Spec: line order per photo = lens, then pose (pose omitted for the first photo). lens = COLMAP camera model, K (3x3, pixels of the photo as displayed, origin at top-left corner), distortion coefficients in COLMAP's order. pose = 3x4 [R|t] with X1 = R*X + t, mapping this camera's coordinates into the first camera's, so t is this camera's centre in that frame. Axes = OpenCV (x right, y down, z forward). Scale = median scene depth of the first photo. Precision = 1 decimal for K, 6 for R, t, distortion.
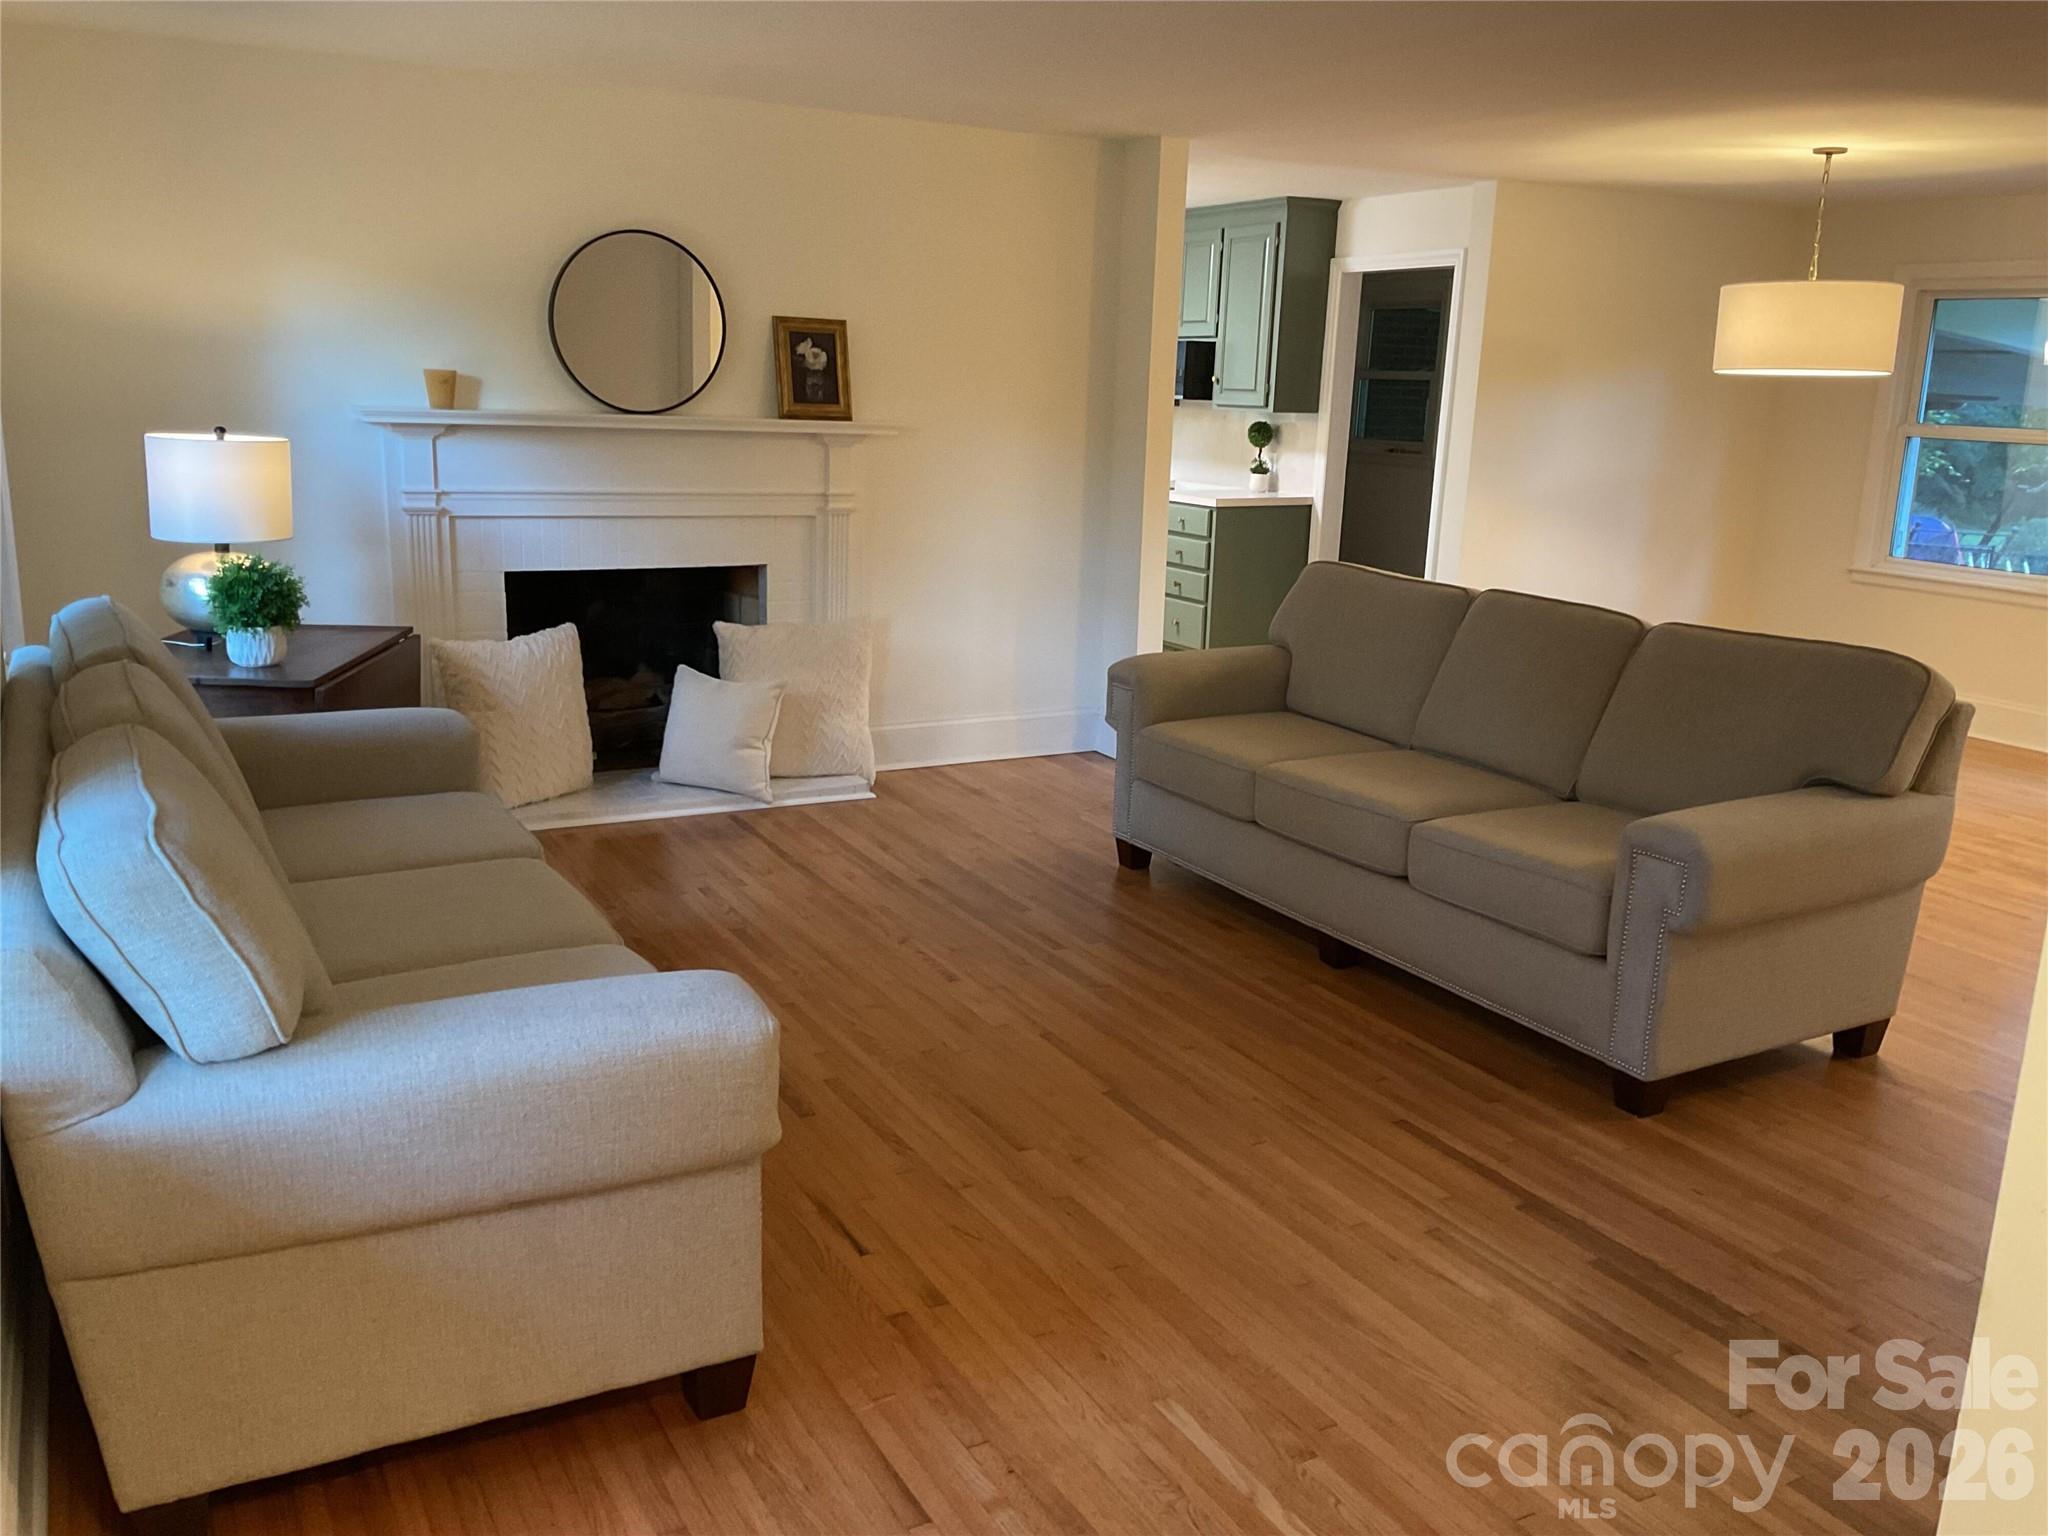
lens RADIAL K [[1692.3, 0, 1024.0], [0, 1692.3, 768.0], [0, 0, 1]] dist [0.100691, -0.143785]
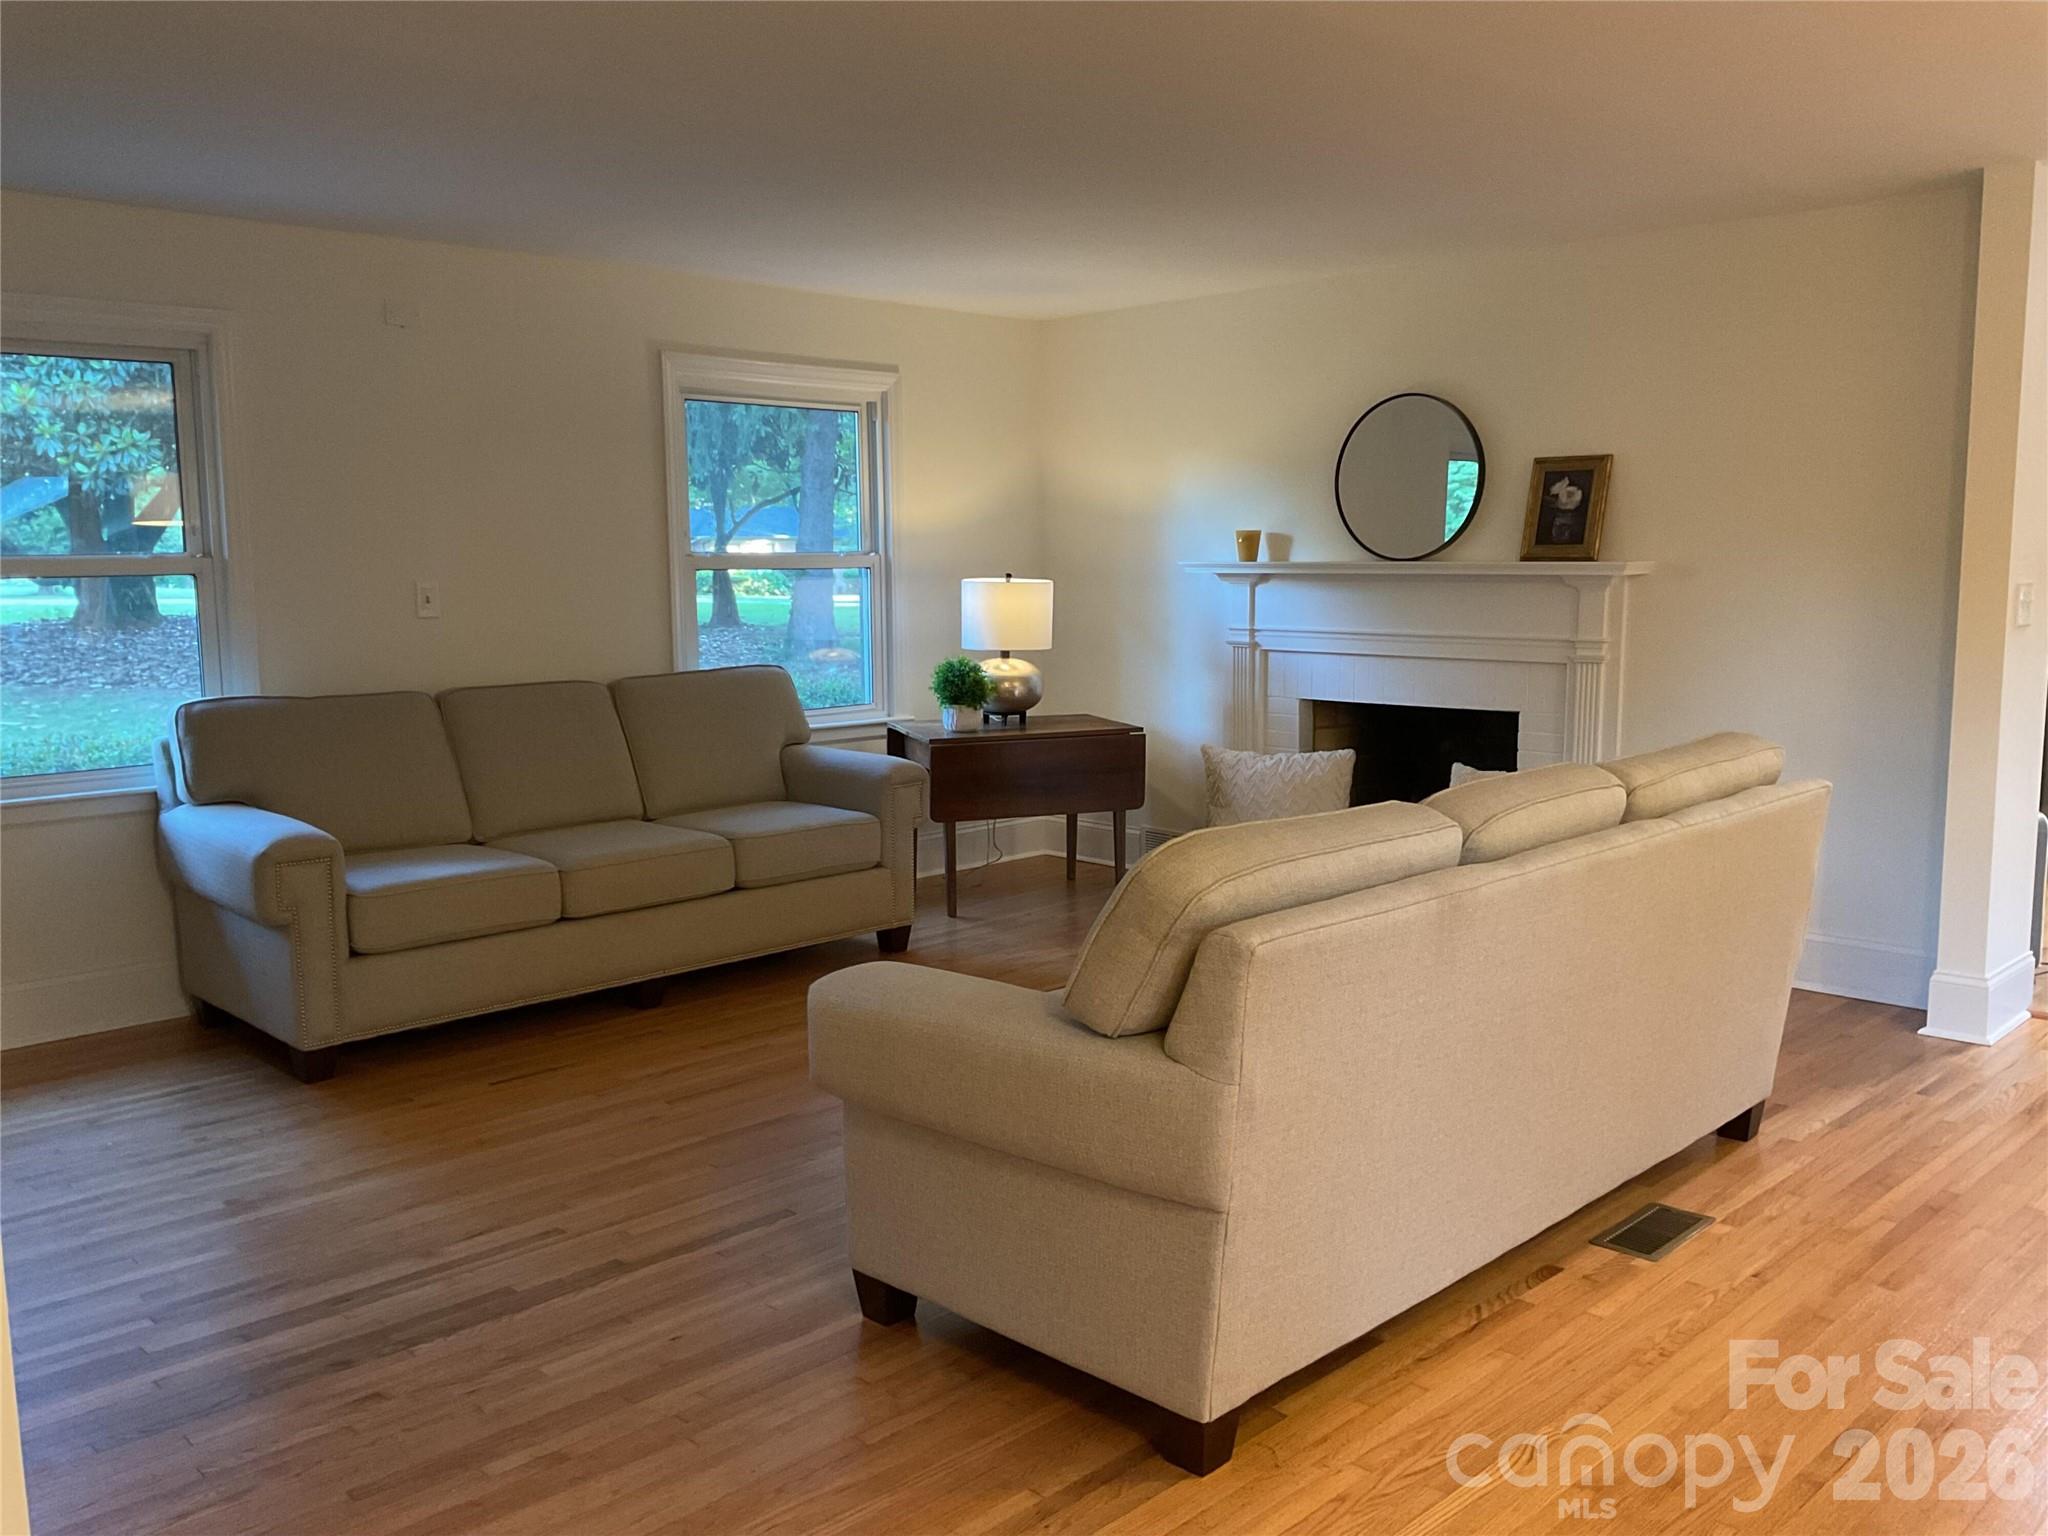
lens RADIAL K [[1692.3, 0, 1024.0], [0, 1692.3, 768.0], [0, 0, 1]] dist [0.100691, -0.143785]
pose [[0.268945, 0.084679, -0.959426, 0.722832], [-0.204783, 0.978379, 0.028948, -0.061408], [0.941134, 0.188689, 0.280471, 0.488717]]
